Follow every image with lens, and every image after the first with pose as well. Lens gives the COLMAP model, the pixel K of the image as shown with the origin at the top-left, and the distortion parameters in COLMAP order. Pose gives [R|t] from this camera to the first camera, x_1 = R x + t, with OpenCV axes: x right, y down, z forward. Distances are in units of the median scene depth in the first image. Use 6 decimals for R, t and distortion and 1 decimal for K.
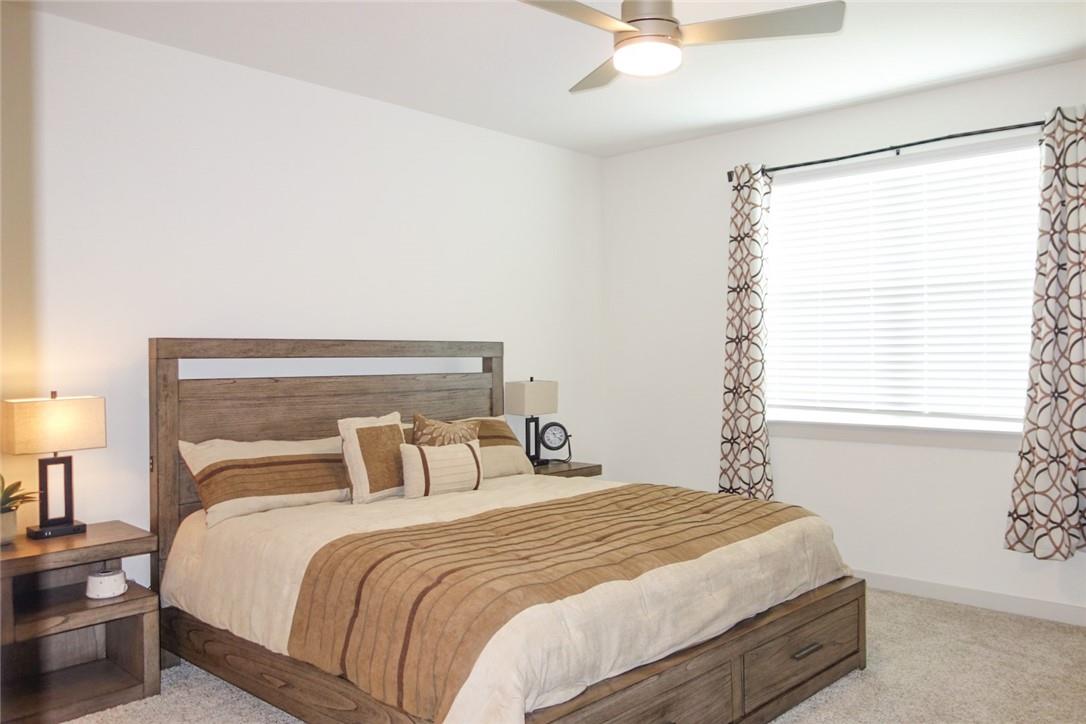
lens RADIAL K [[855.2, 0, 543.0], [0, 855.2, 362.0], [0, 0, 1]] dist [0.007284, -0.001521]
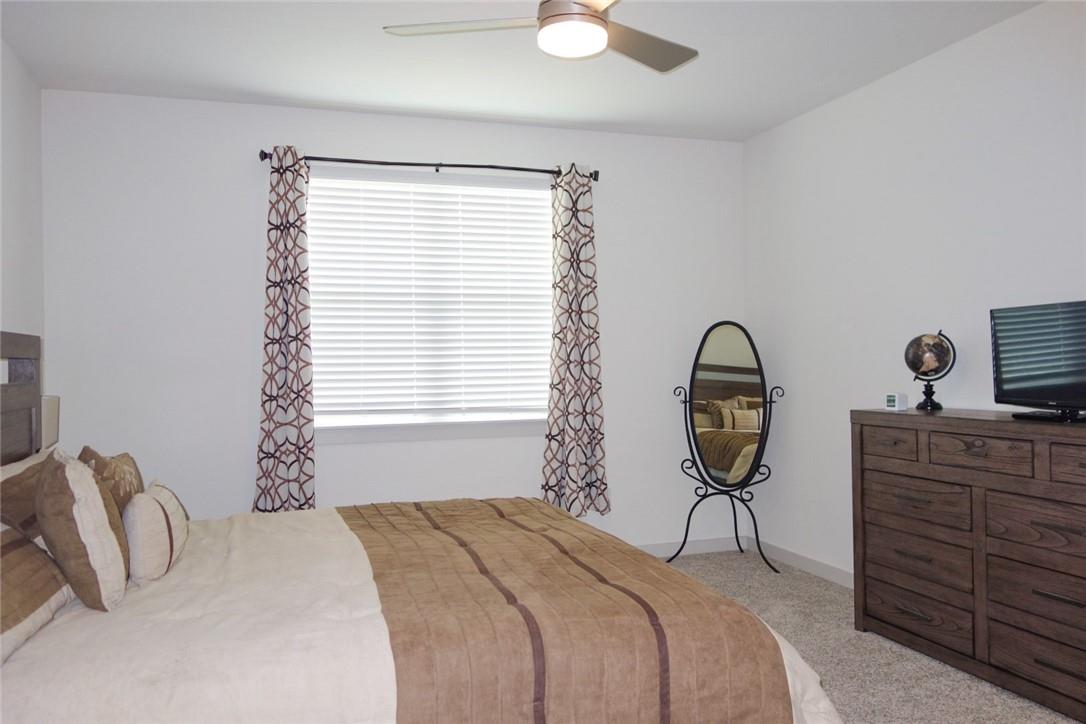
lens RADIAL K [[855.2, 0, 543.0], [0, 855.2, 362.0], [0, 0, 1]] dist [0.007284, -0.001521]
pose [[0.483773, -0.000977, 0.875193, -0.435485], [0.015156, 0.999859, -0.007262, 0.007217], [-0.875062, 0.016778, 0.483720, 0.341456]]
